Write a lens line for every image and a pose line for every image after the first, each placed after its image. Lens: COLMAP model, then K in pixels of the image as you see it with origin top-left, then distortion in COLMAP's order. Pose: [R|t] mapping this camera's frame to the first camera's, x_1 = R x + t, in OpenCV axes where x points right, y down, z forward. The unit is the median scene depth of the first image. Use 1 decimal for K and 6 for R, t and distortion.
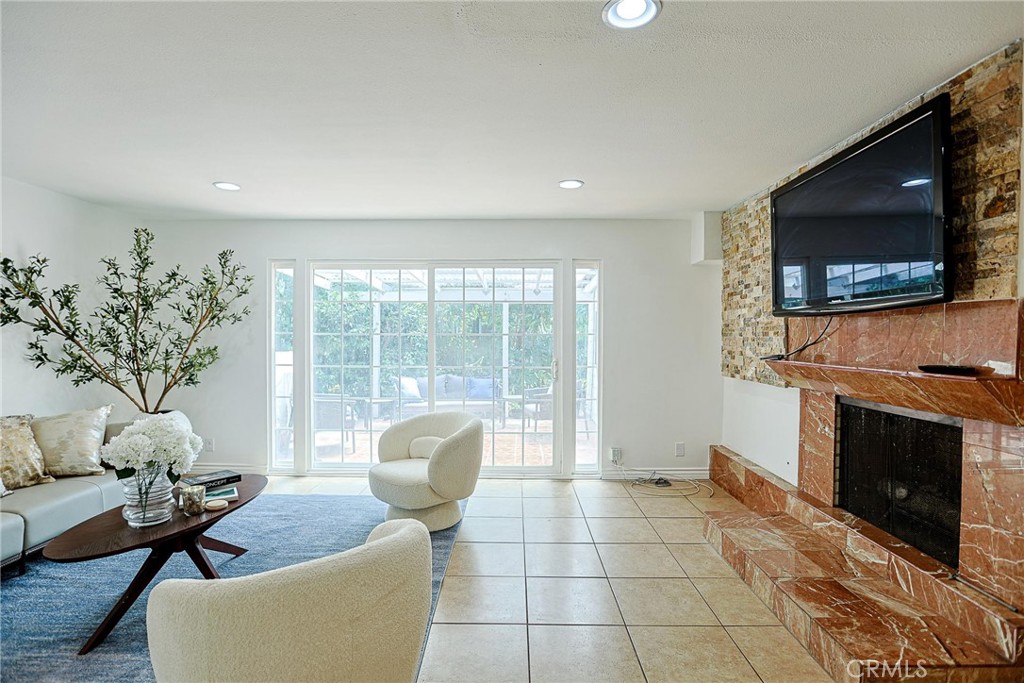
lens RADIAL K [[497.2, 0, 509.5], [0, 497.2, 347.2], [0, 0, 1]] dist [-0.050672, 0.021780]
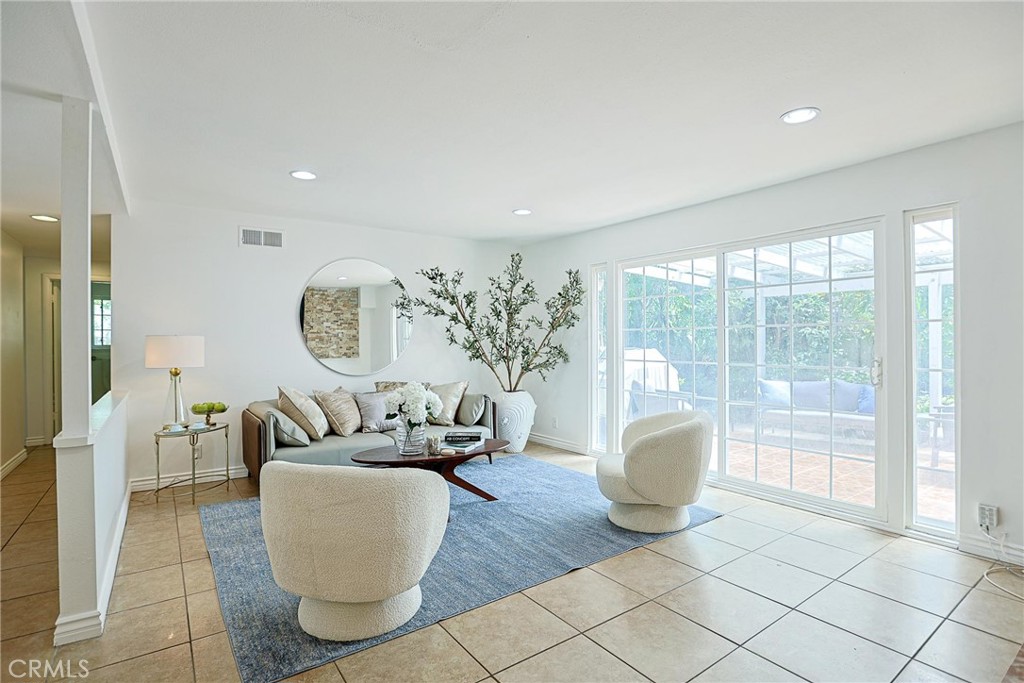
lens RADIAL K [[508.8, 0, 517.7], [0, 508.8, 340.6], [0, 0, 1]] dist [-0.061175, 0.024686]
pose [[0.593965, -0.007330, -0.804458, 0.492695], [-0.012176, 0.999762, -0.018100, 0.026287], [0.804399, 0.020546, 0.593734, 0.232878]]
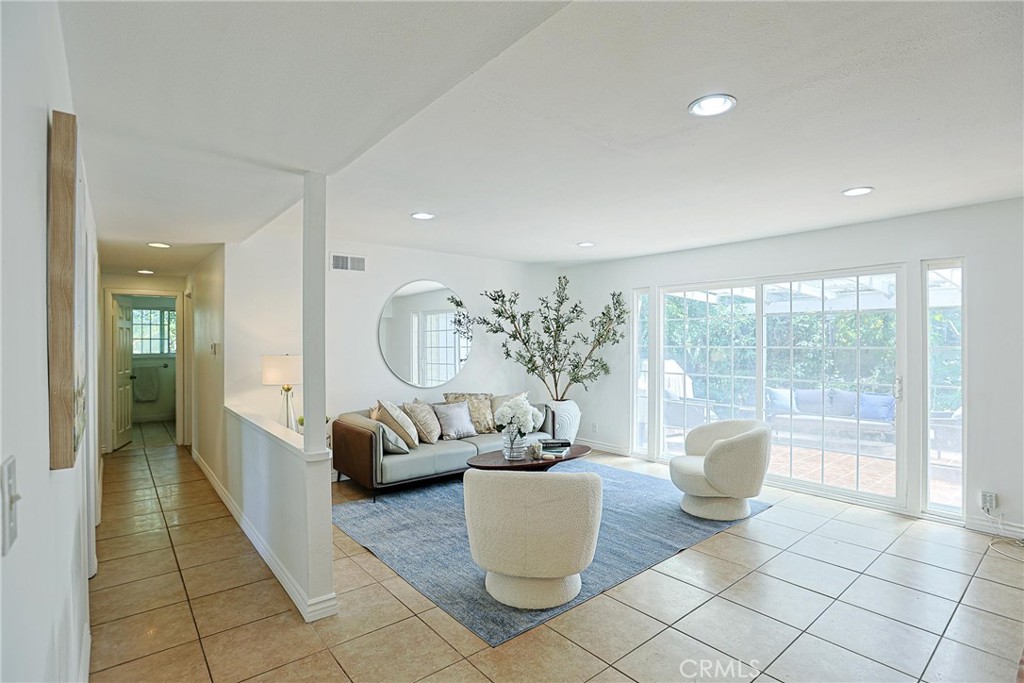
lens RADIAL K [[505.6, 0, 517.6], [0, 505.6, 343.1], [0, 0, 1]] dist [-0.059182, 0.024735]
pose [[0.648206, -0.002630, -0.761461, 0.442471], [-0.013981, 0.999784, -0.015354, -0.016493], [0.761337, 0.020599, 0.648029, -0.113429]]
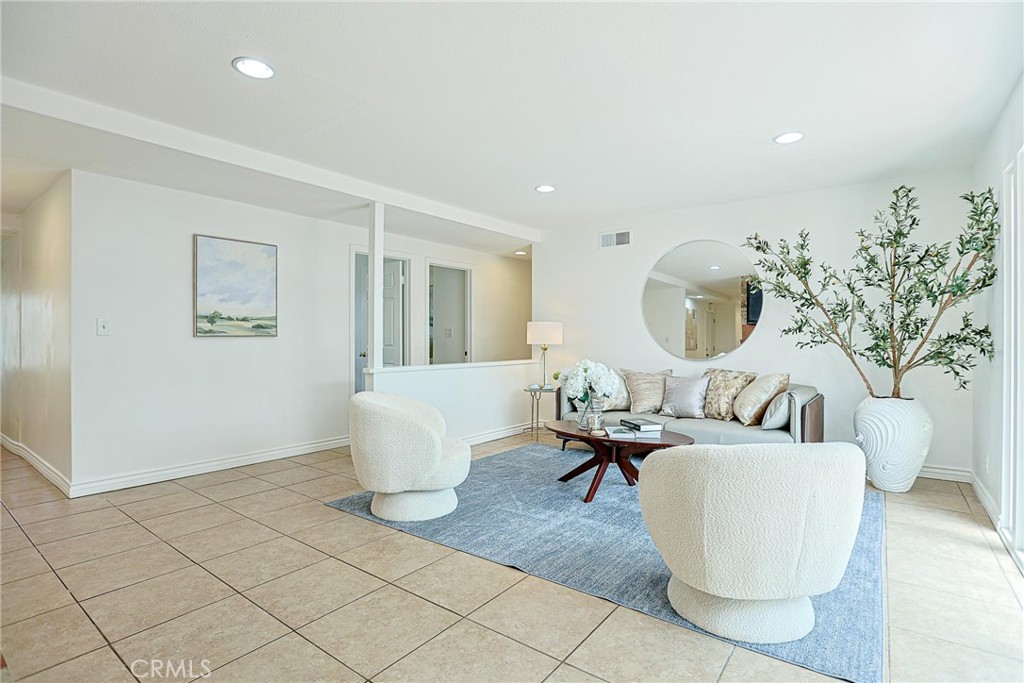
lens RADIAL K [[495.3, 0, 515.9], [0, 495.3, 339.4], [0, 0, 1]] dist [-0.079056, 0.037950]
pose [[-0.592101, -0.004499, -0.805851, 0.455482], [-0.023715, 0.999649, 0.011844, 0.044487], [0.805515, 0.026123, -0.592000, 1.201345]]
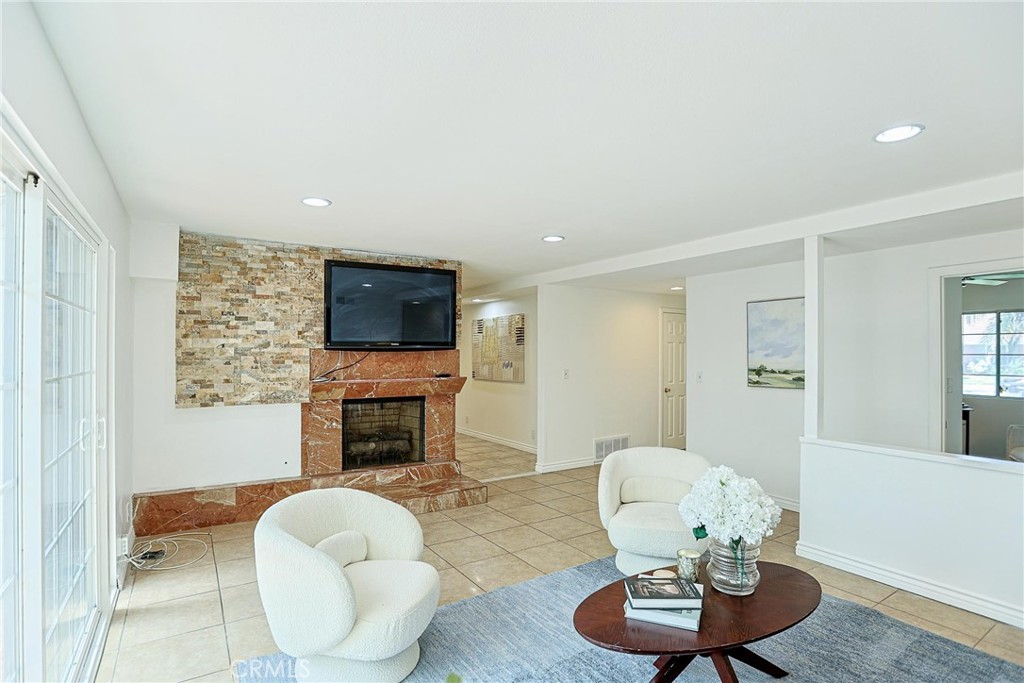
lens RADIAL K [[505.6, 0, 517.6], [0, 505.6, 343.1], [0, 0, 1]] dist [-0.059182, 0.024735]
pose [[-0.553451, 0.007889, 0.832844, -0.892223], [0.015760, 0.999875, 0.001001, -0.070650], [-0.832733, 0.013679, -0.553506, 1.267010]]
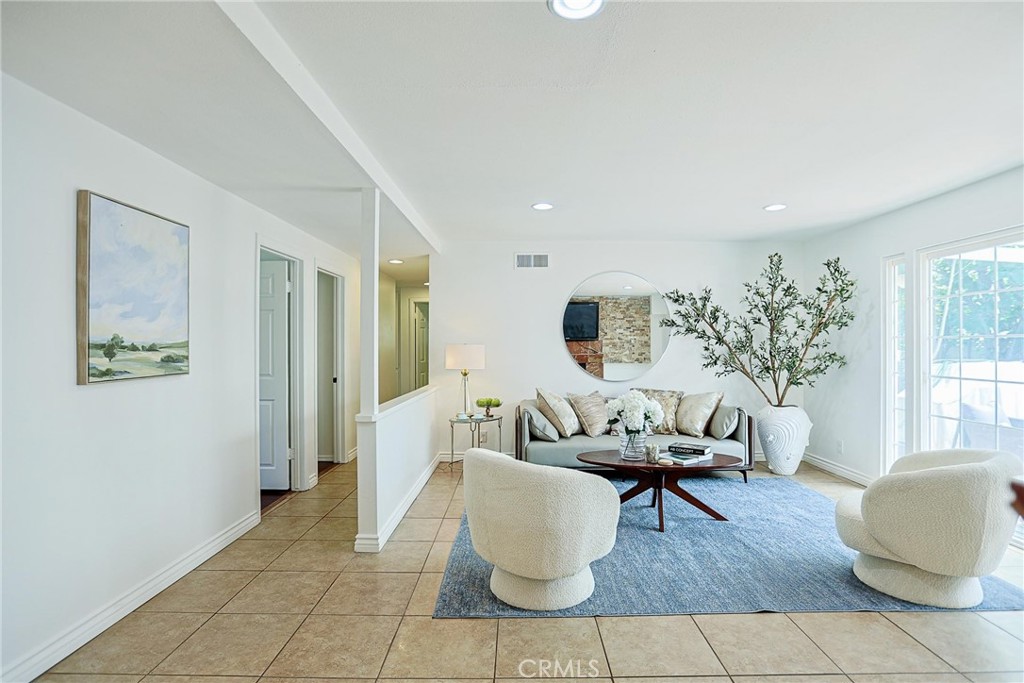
lens RADIAL K [[506.2, 0, 509.2], [0, 506.2, 343.5], [0, 0, 1]] dist [-0.058154, 0.024456]
pose [[-0.003571, -0.008755, -0.999955, 0.604368], [-0.023370, 0.999689, -0.008669, 0.010720], [0.999721, 0.023338, -0.003775, 0.421355]]
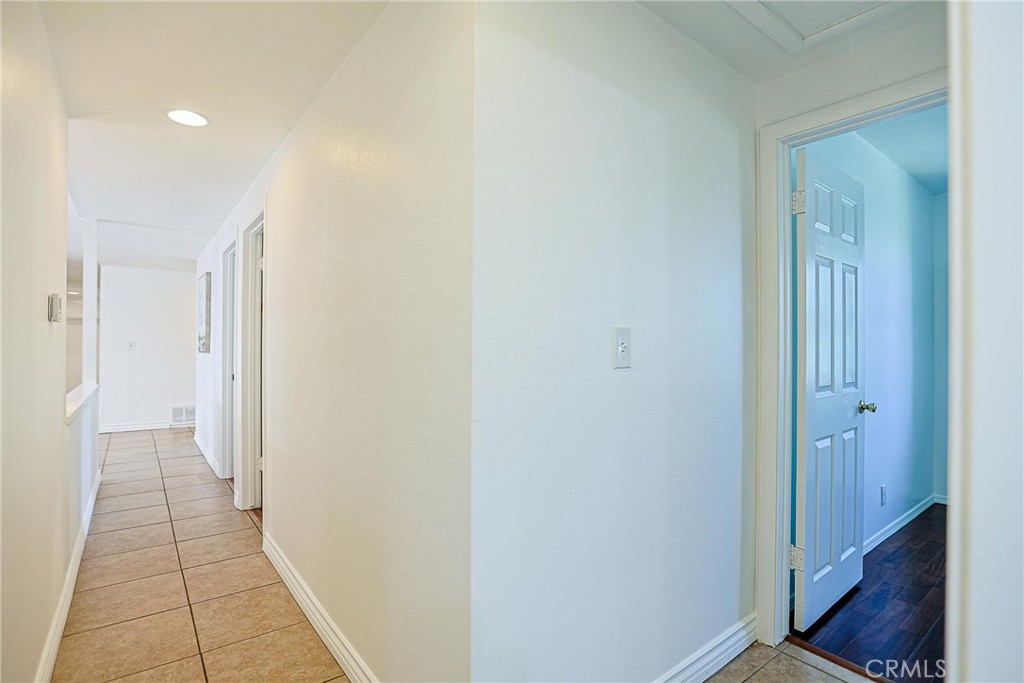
lens RADIAL K [[505.6, 0, 517.6], [0, 505.6, 343.1], [0, 0, 1]] dist [-0.059182, 0.024735]
pose [[-0.626510, -0.004041, 0.779403, -2.055113], [0.013172, 0.999789, 0.015772, 0.028815], [-0.779302, 0.020148, -0.626324, 0.083271]]
